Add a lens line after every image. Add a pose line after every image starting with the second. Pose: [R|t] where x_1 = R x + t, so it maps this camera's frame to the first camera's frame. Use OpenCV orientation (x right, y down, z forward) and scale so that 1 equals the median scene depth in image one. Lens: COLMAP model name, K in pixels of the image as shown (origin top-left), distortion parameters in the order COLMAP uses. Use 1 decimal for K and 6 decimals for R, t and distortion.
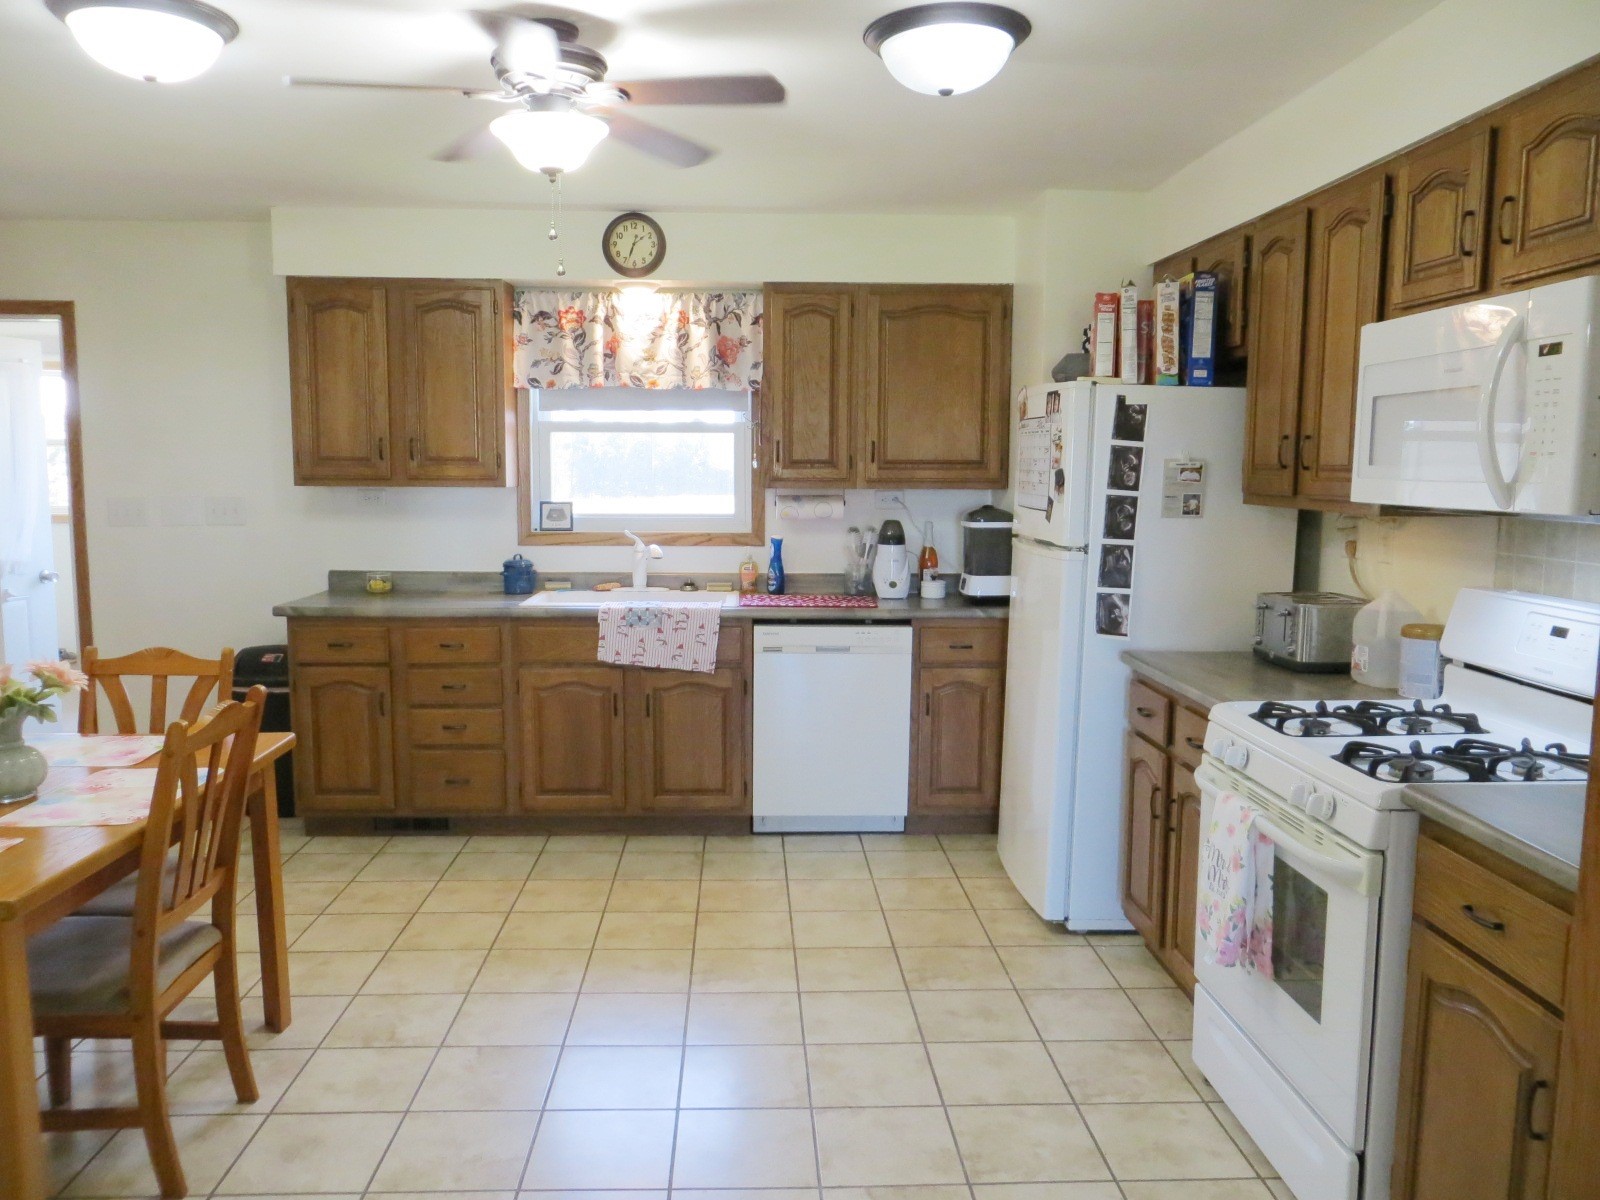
lens RADIAL K [[1198.2, 0, 800.0], [0, 1198.2, 600.0], [0, 0, 1]] dist [-0.021487, 0.003891]
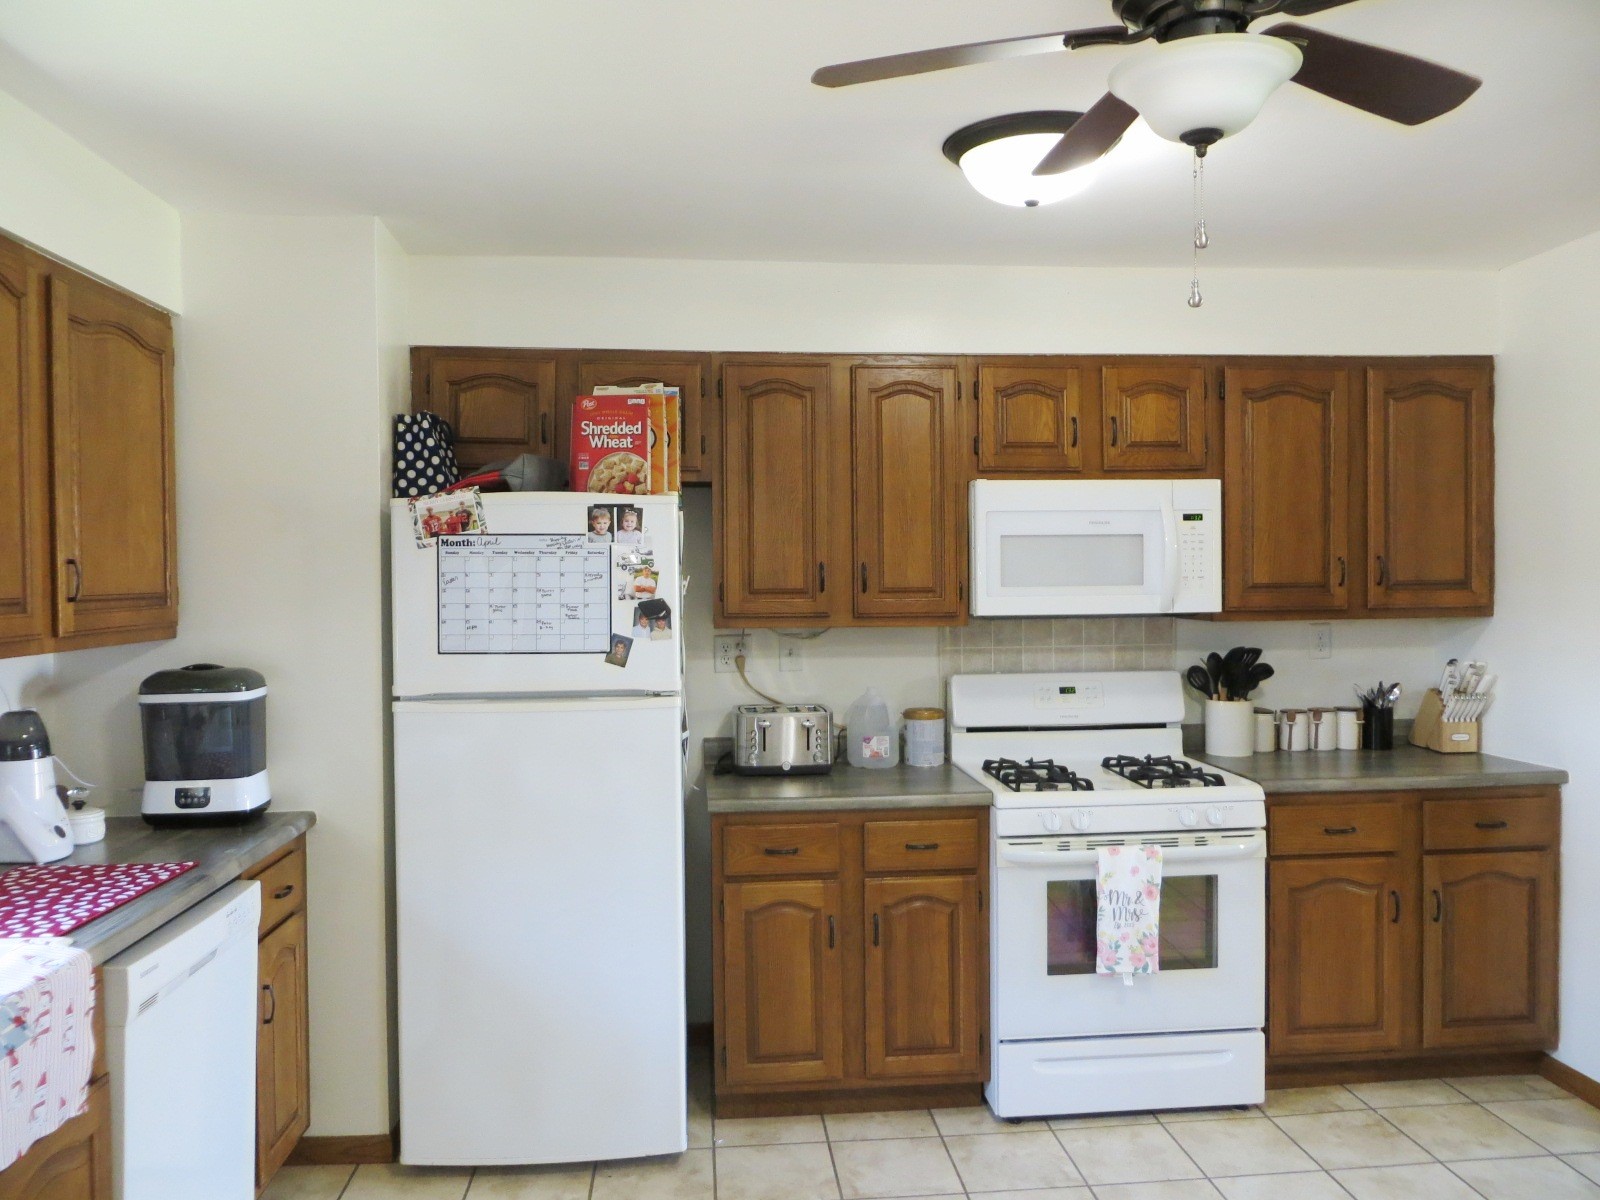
lens RADIAL K [[1198.2, 0, 800.0], [0, 1198.2, 600.0], [0, 0, 1]] dist [-0.021487, 0.003891]
pose [[-0.039206, -0.027900, 0.998842, -0.480035], [0.121397, 0.992073, 0.032476, -0.096981], [-0.991829, 0.122530, -0.035509, 0.728904]]
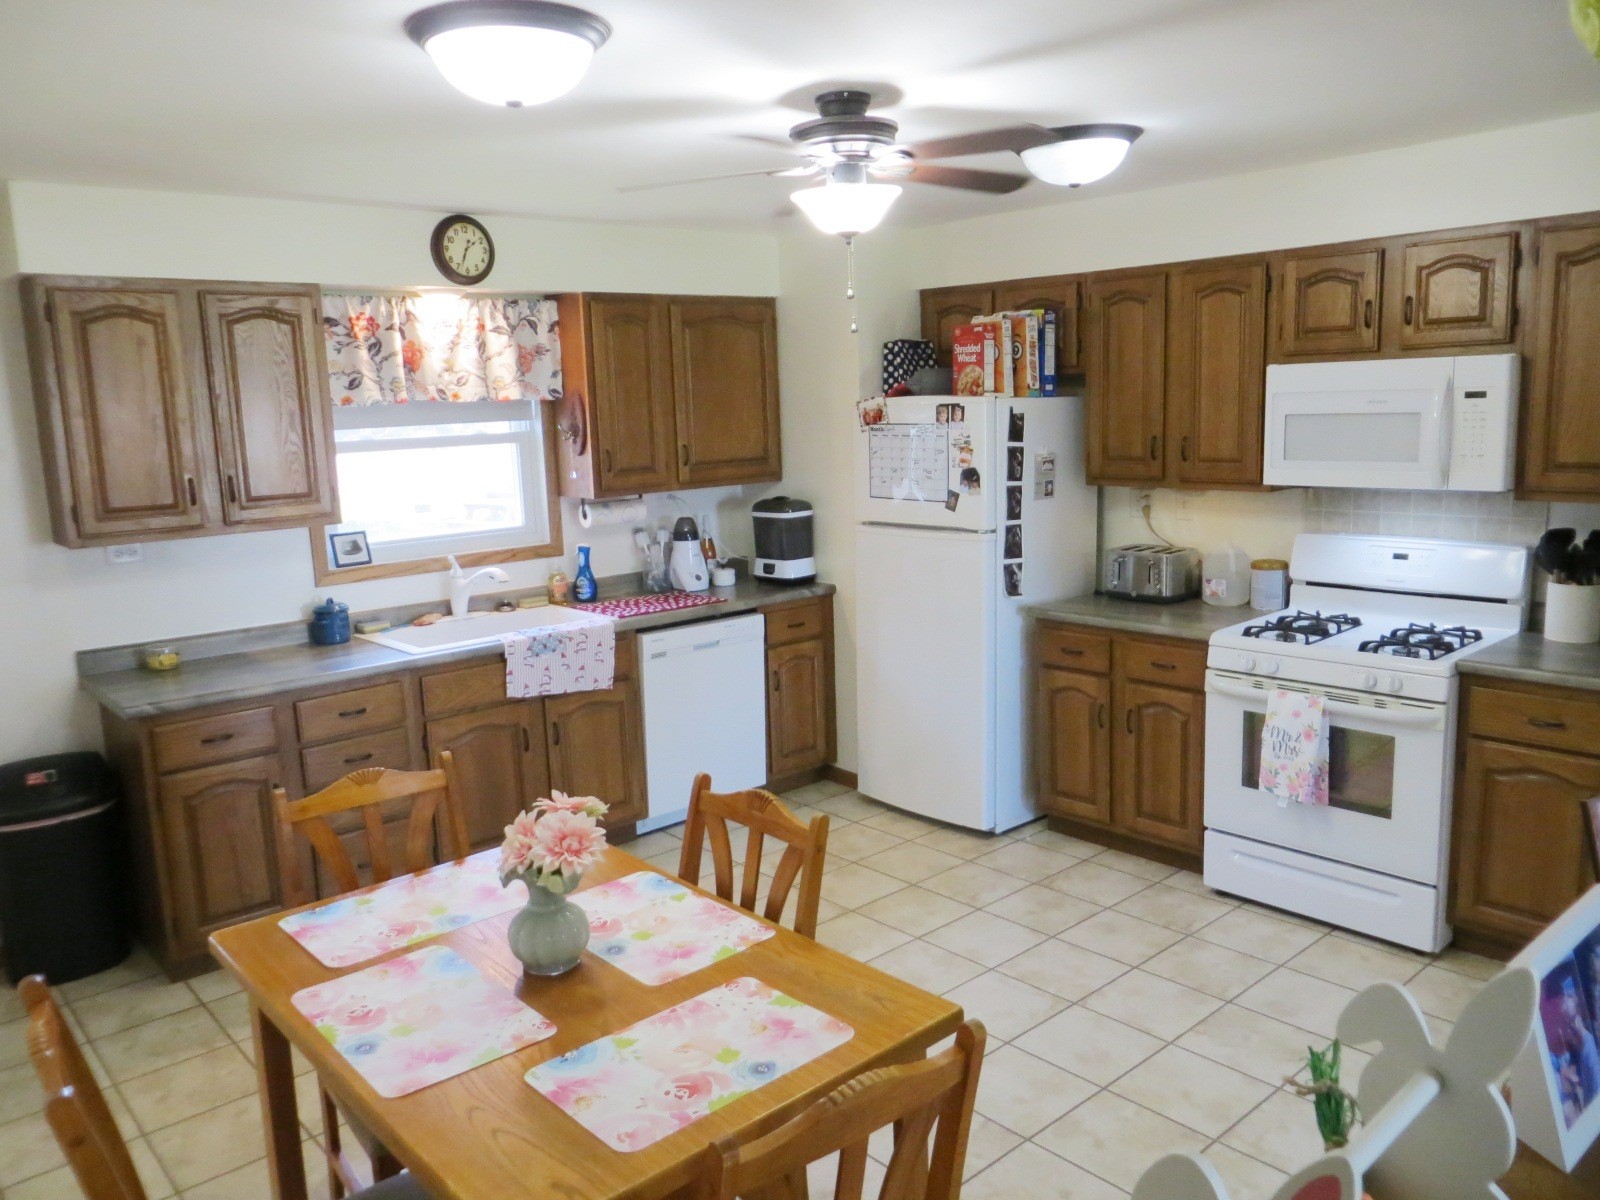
lens RADIAL K [[1198.2, 0, 800.0], [0, 1198.2, 600.0], [0, 0, 1]] dist [-0.021487, 0.003891]
pose [[0.777747, -0.139112, 0.612991, -0.541426], [0.112234, 0.990265, 0.082330, -0.075276], [-0.618477, 0.004767, 0.785789, 0.112902]]
